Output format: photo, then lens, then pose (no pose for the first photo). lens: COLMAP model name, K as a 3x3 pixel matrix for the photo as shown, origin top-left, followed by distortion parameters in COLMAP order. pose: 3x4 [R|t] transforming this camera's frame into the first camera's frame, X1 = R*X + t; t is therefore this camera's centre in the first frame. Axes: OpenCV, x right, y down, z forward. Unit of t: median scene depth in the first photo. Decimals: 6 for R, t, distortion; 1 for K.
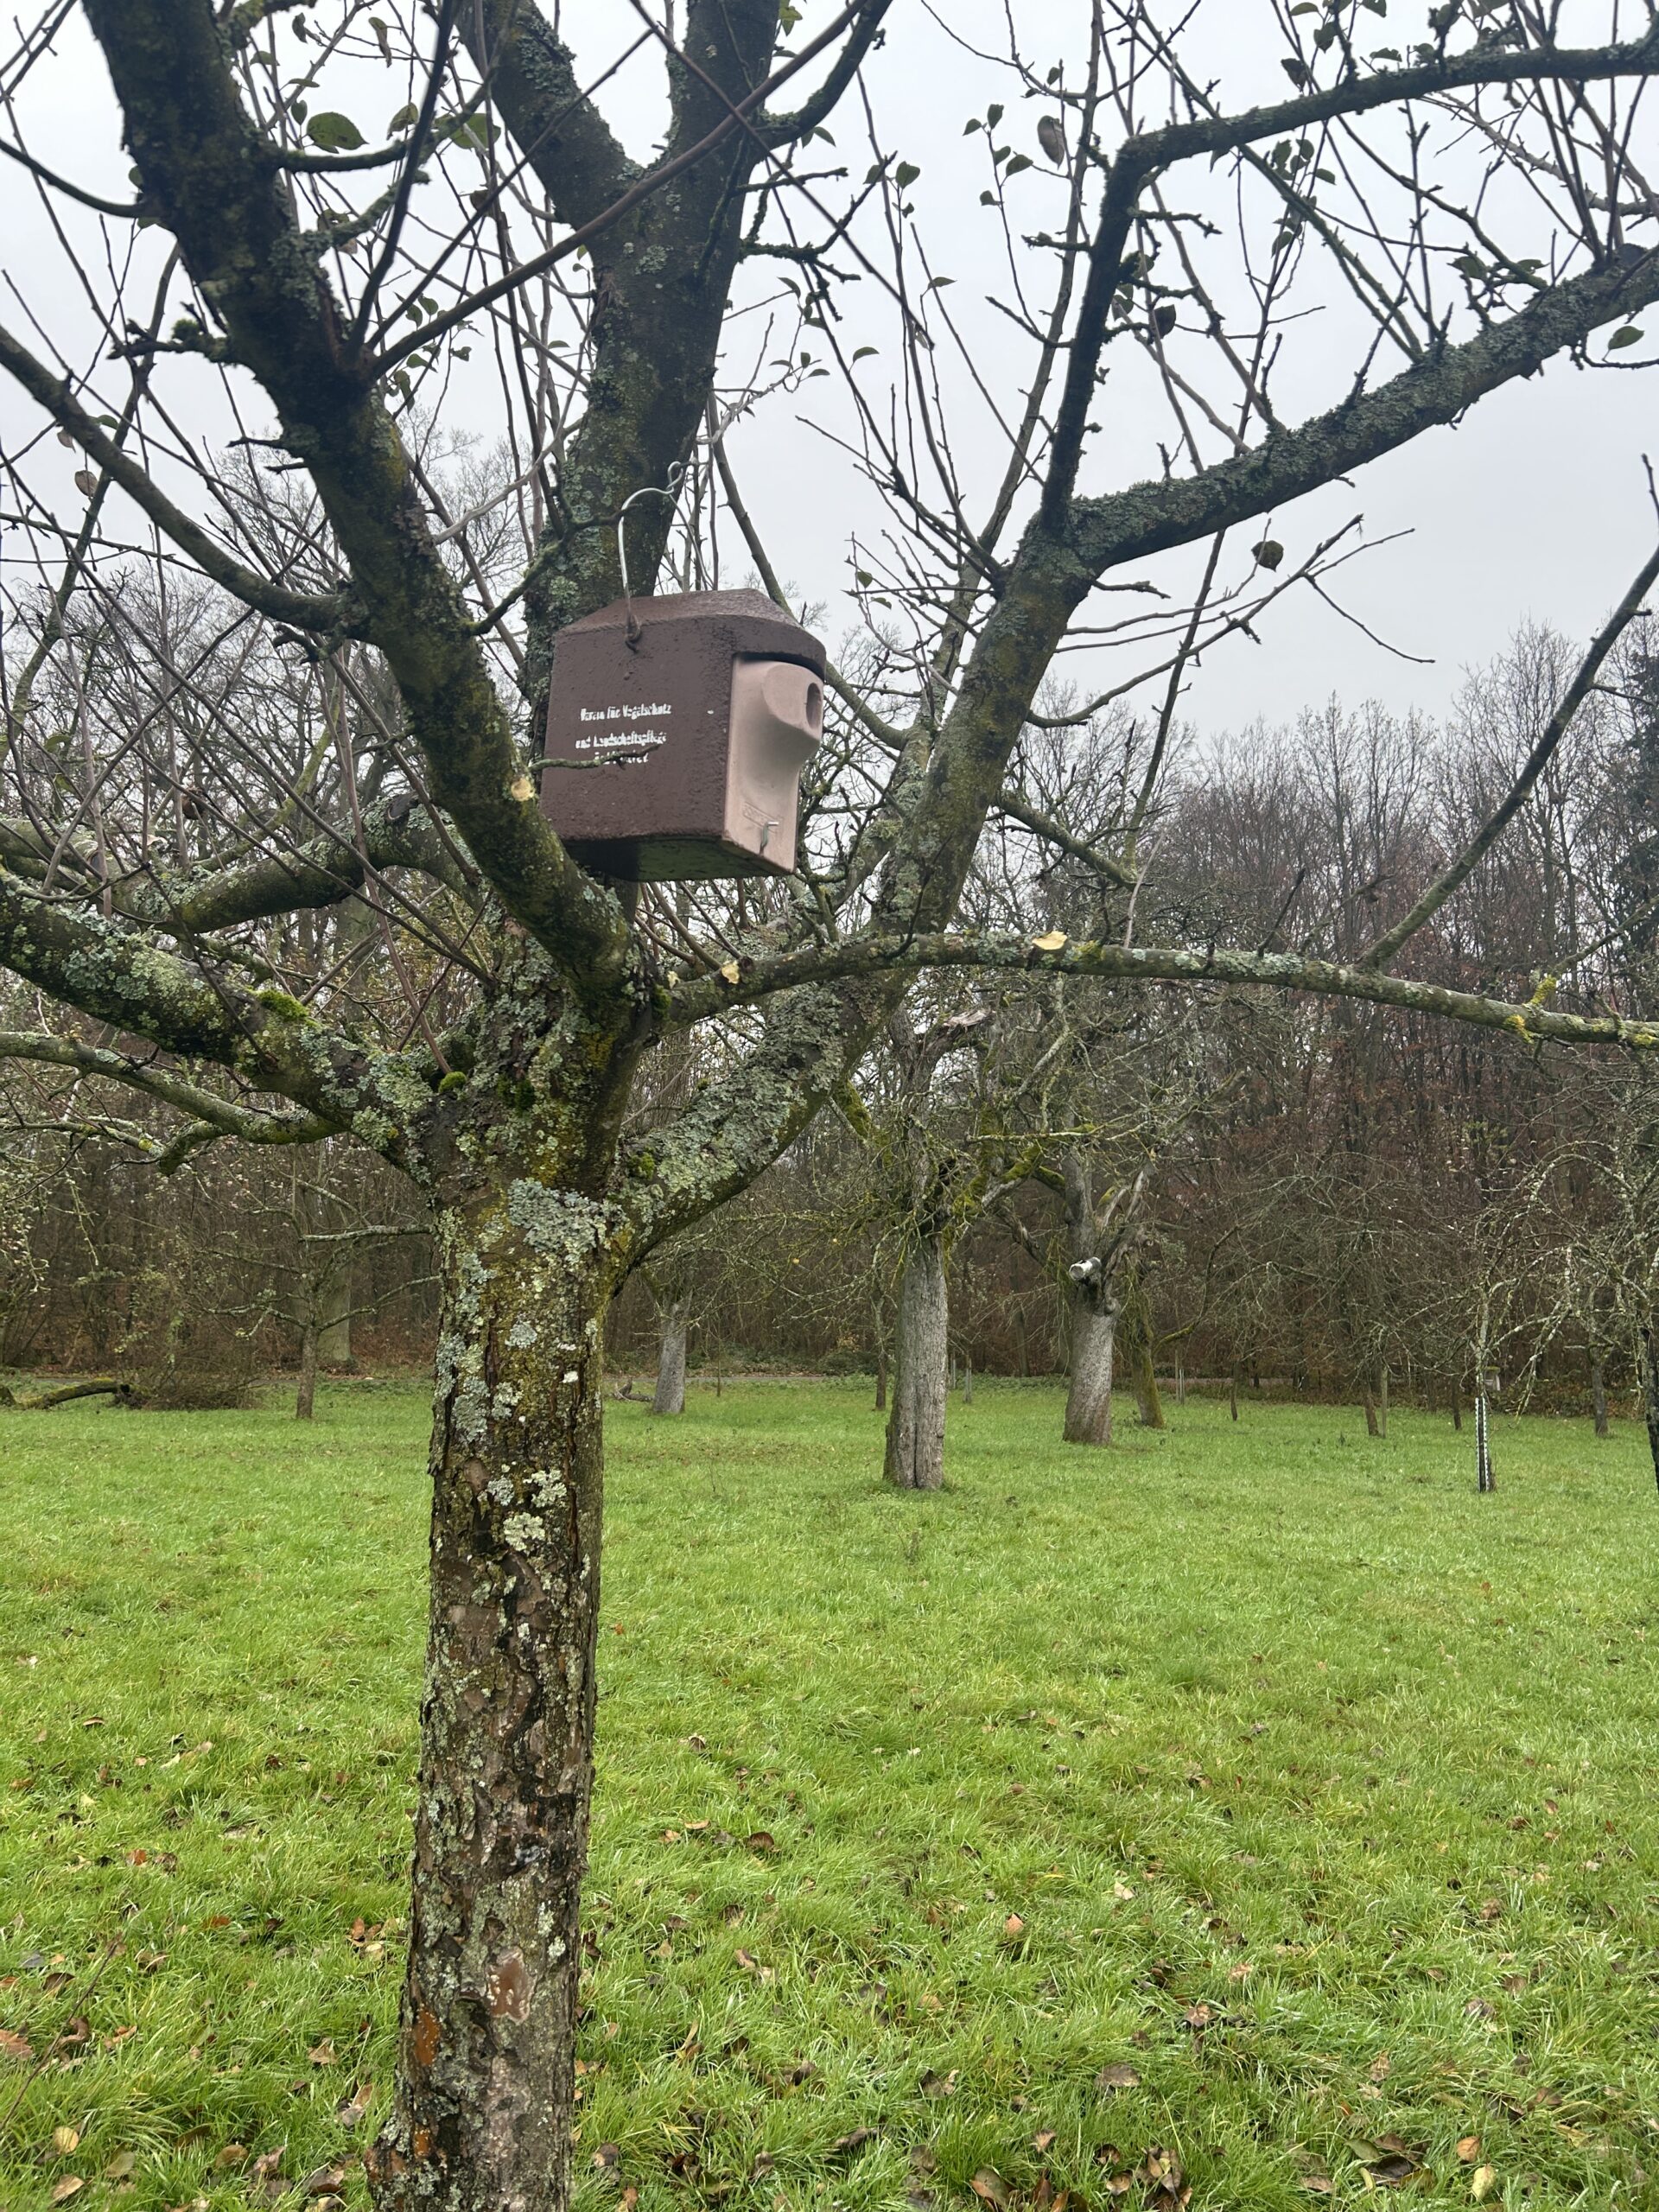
lens RADIAL K [[1643.1, 0, 834.9], [0, 1643.1, 1096.6], [0, 0, 1]] dist [0.092832, -0.121265]
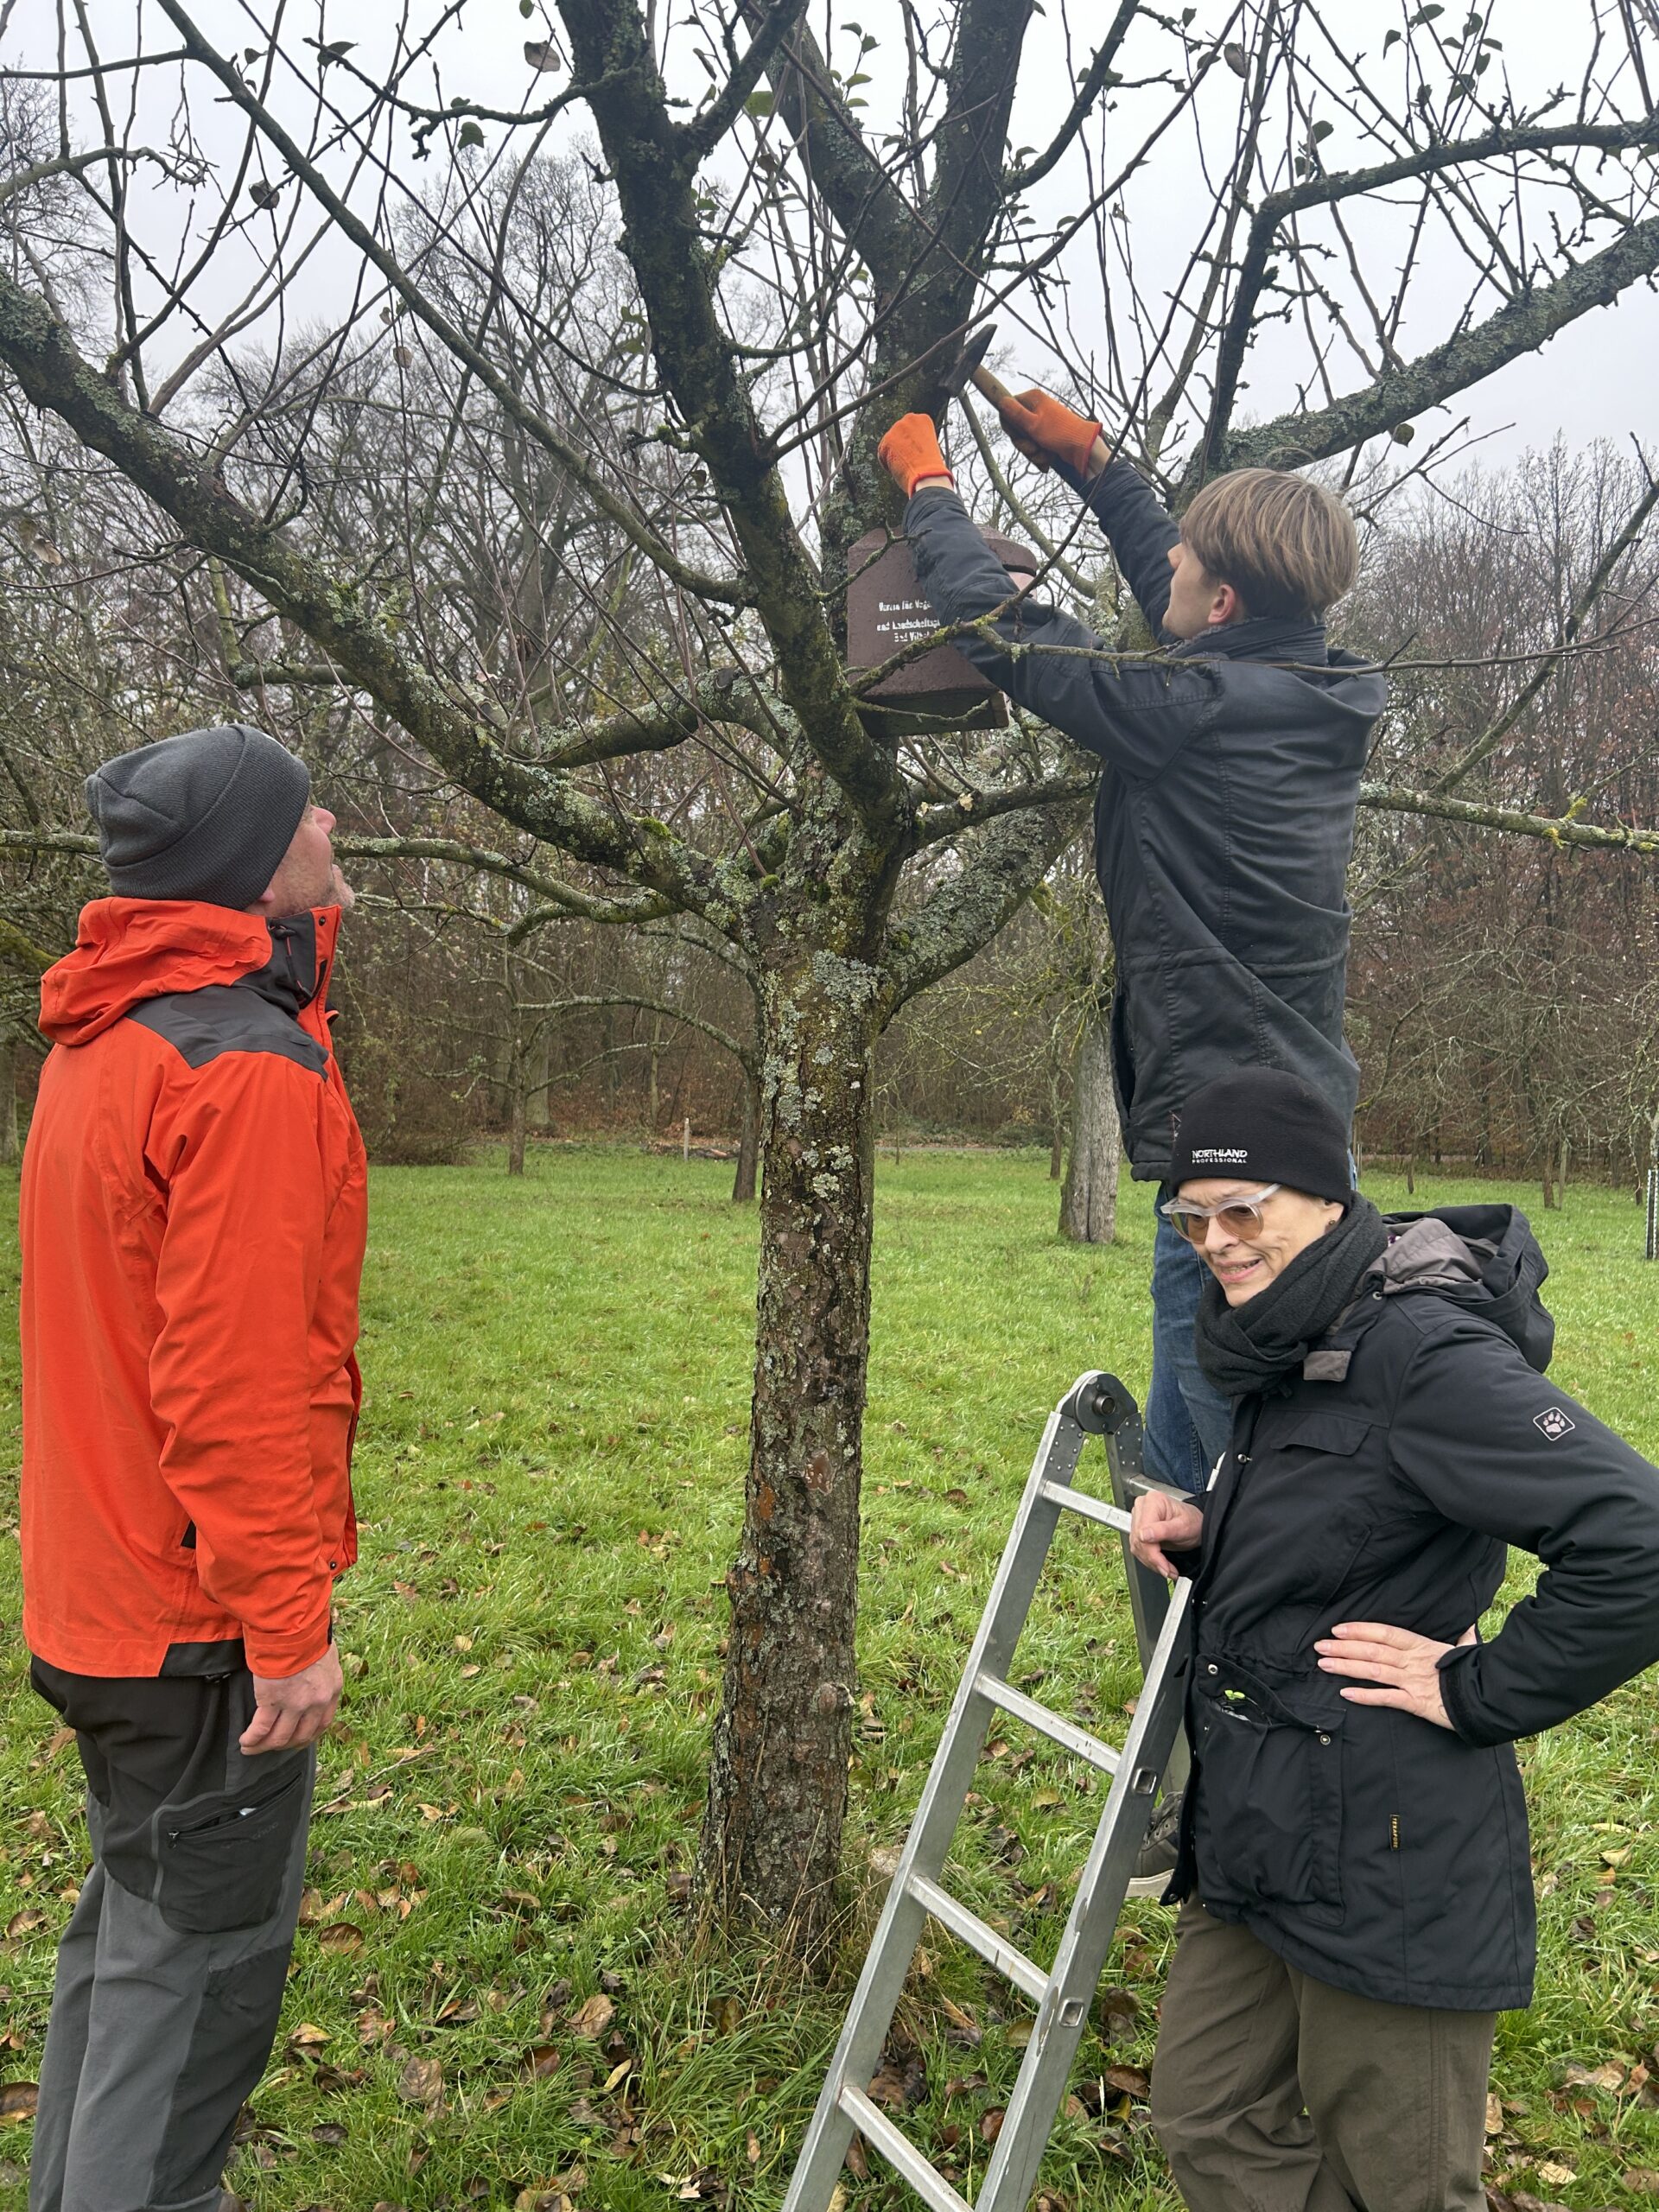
lens RADIAL K [[1667.5, 0, 843.0], [0, 1667.5, 1104.0], [0, 0, 1]] dist [0.106572, -0.127982]
pose [[0.995057, 0.012402, -0.098526, -0.023354], [0.001387, 0.990338, 0.138669, -0.019375], [0.099294, -0.138121, 0.985425, -0.460399]]
